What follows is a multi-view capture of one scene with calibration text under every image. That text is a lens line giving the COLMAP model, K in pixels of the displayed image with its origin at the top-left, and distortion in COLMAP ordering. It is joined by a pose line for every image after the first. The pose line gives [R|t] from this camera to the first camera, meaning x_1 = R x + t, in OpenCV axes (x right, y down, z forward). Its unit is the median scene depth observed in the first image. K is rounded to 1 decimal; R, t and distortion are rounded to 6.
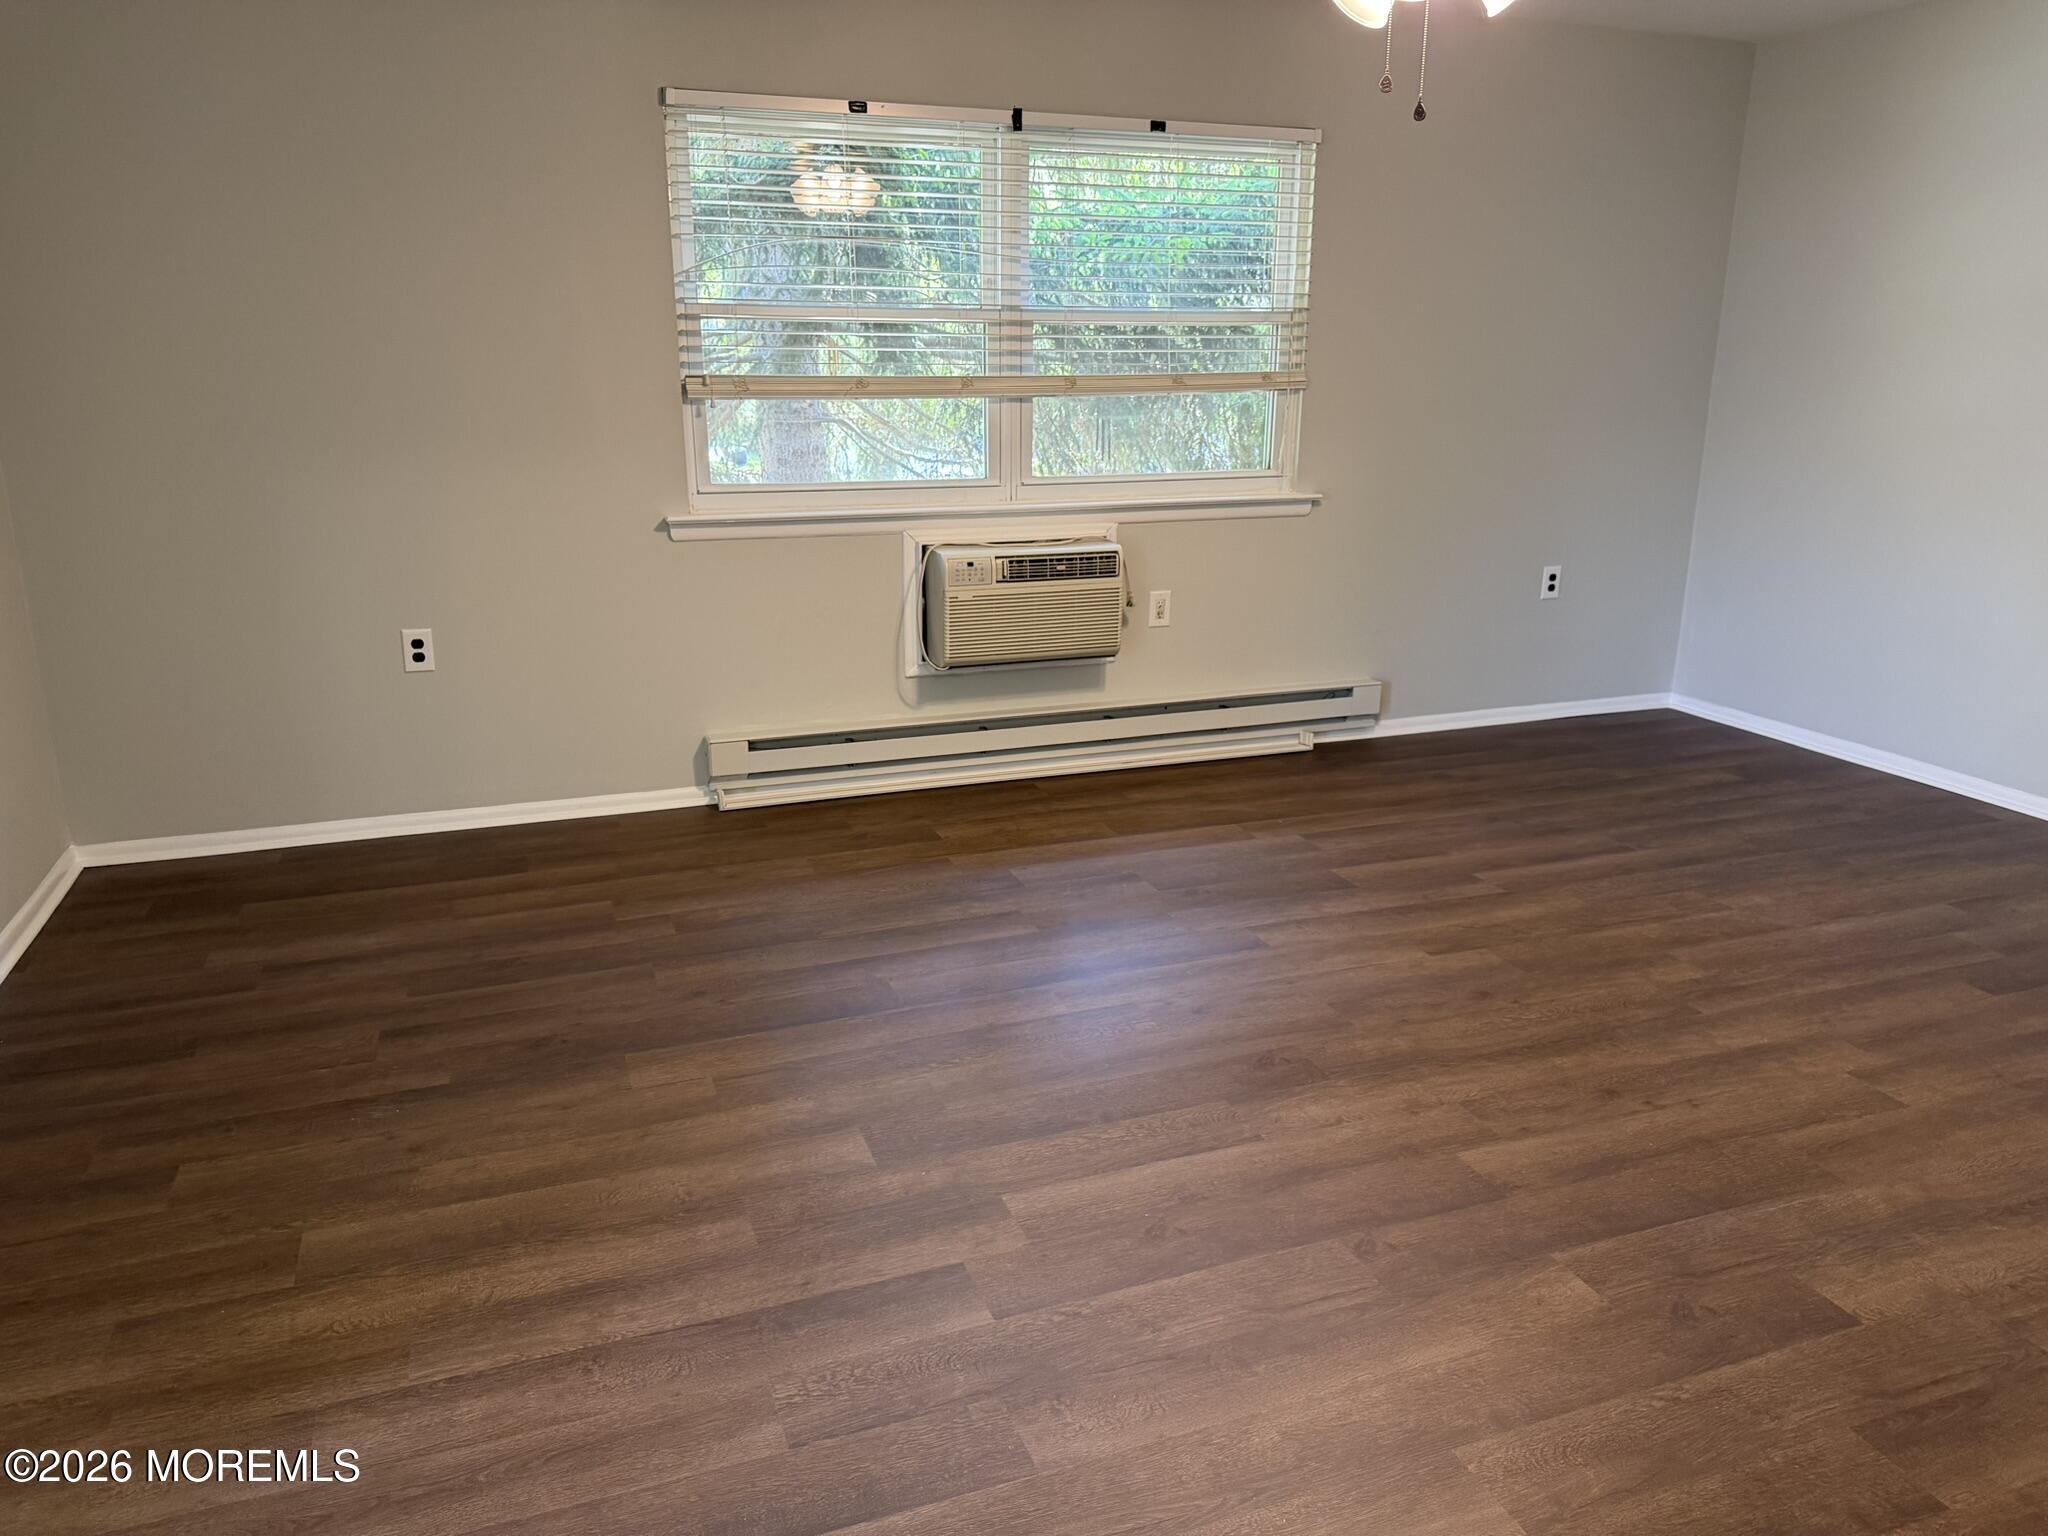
lens RADIAL K [[1451.8, 0, 966.7], [0, 1451.8, 819.6], [0, 0, 1]] dist [0.053417, -0.069301]
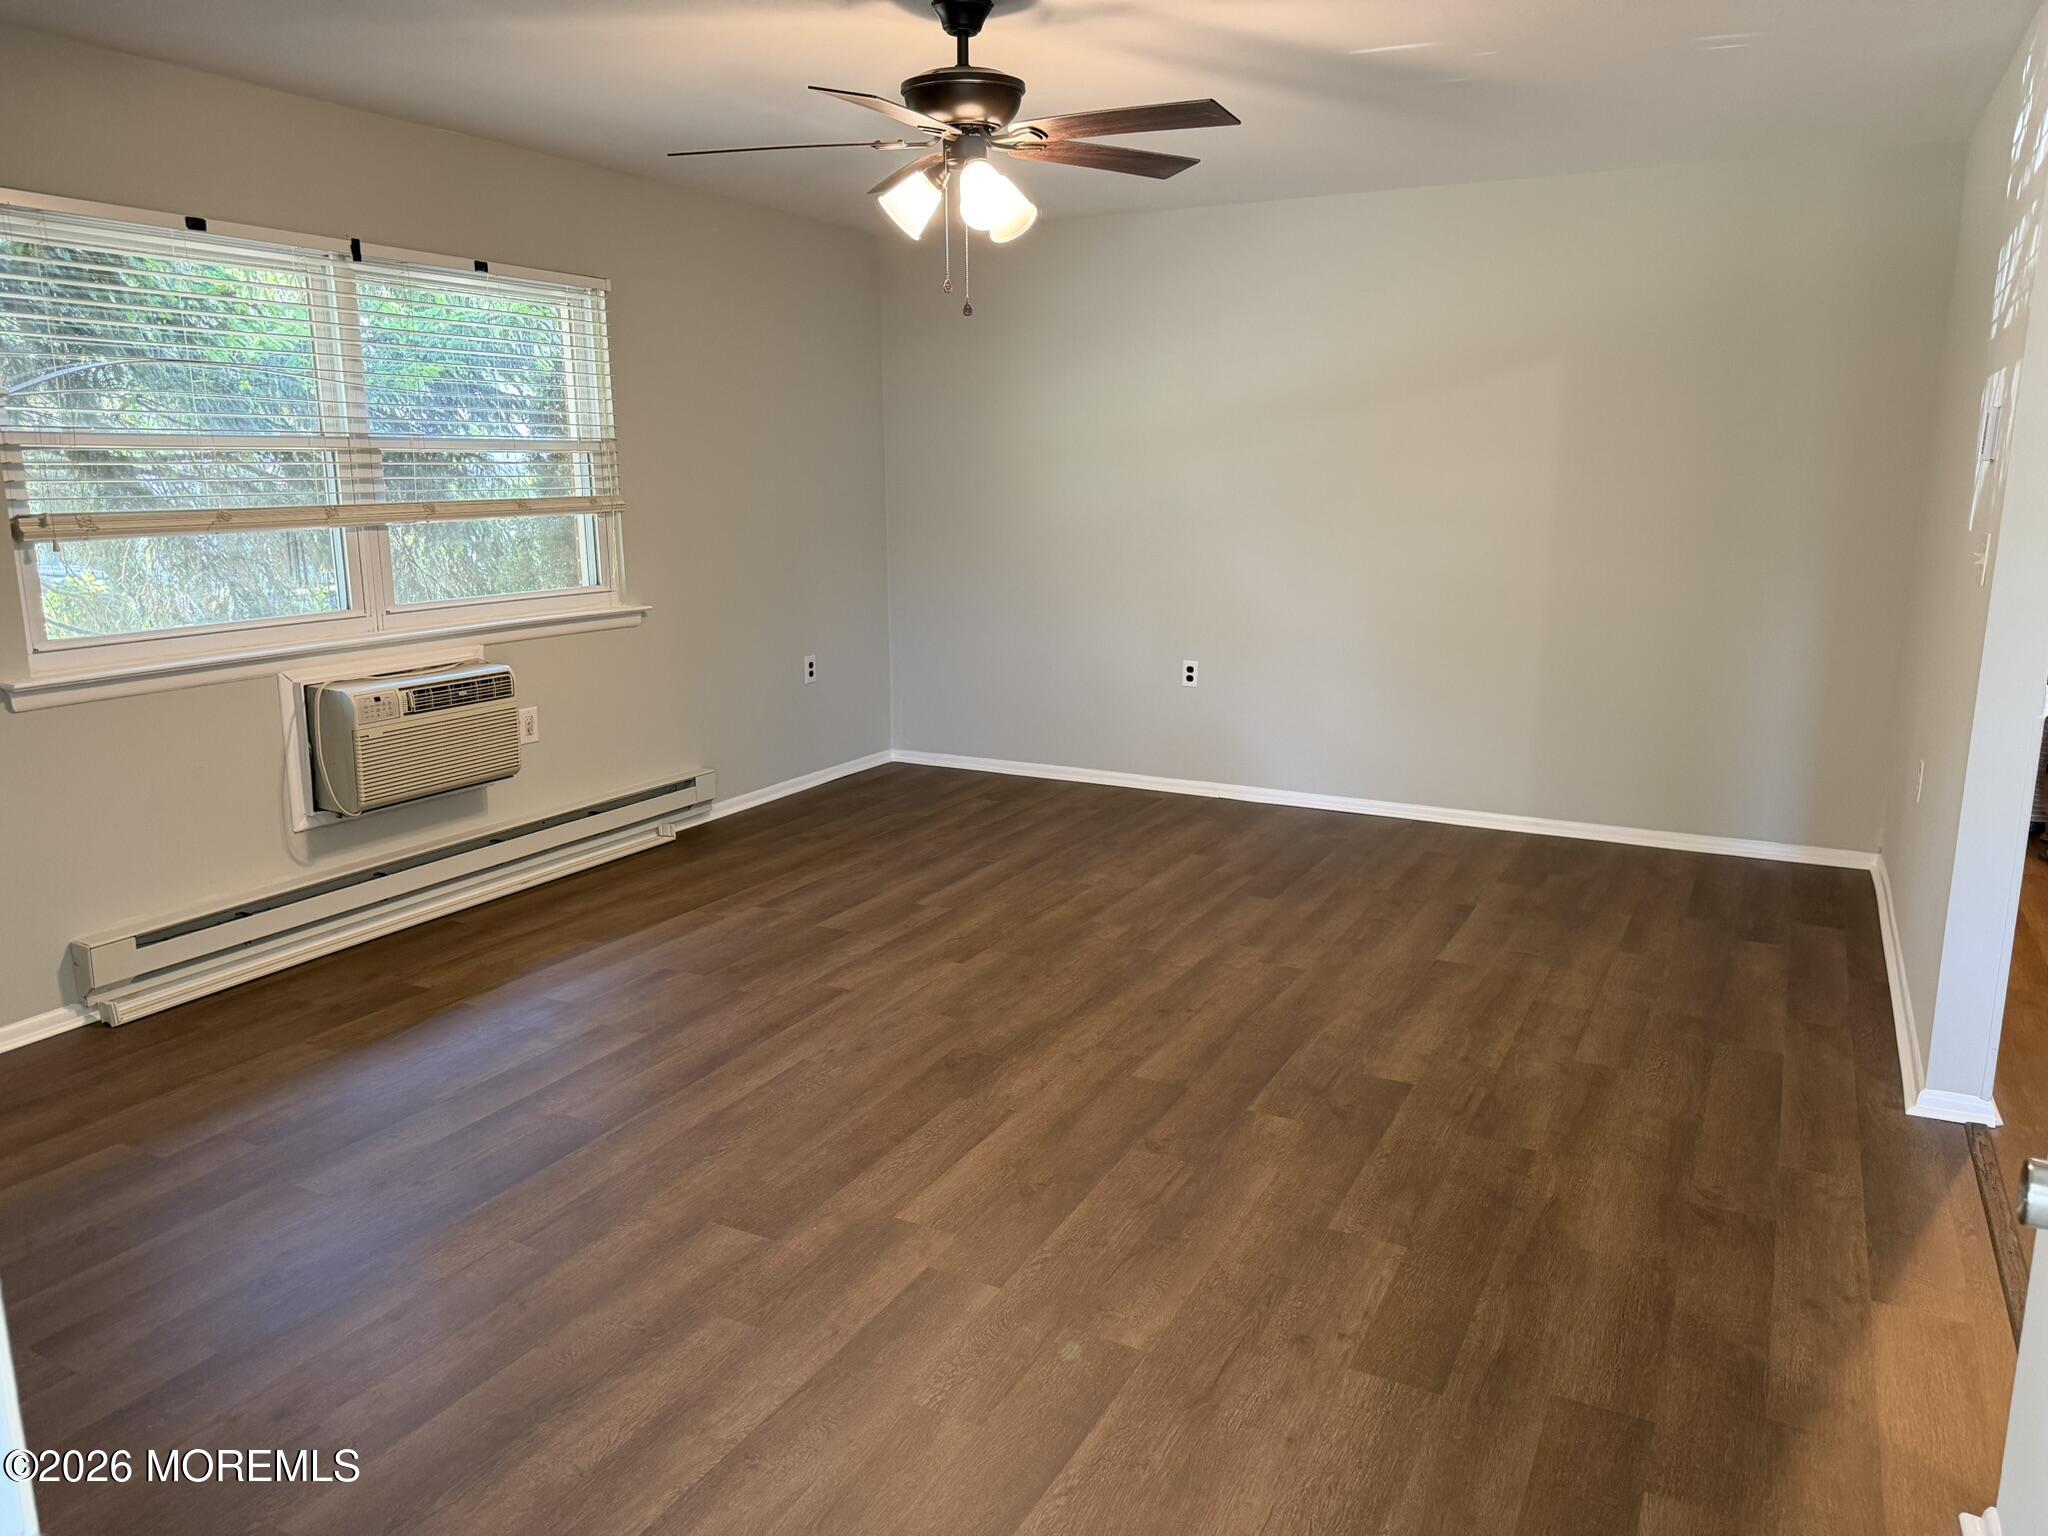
lens RADIAL K [[1451.8, 0, 1063.2], [0, 1451.8, 801.5], [0, 0, 1]] dist [0.053417, -0.069301]
pose [[0.737723, -0.159463, 0.656000, -0.302301], [0.215881, 0.976405, -0.005427, -0.010330], [-0.639656, 0.145622, 0.754741, 0.011043]]
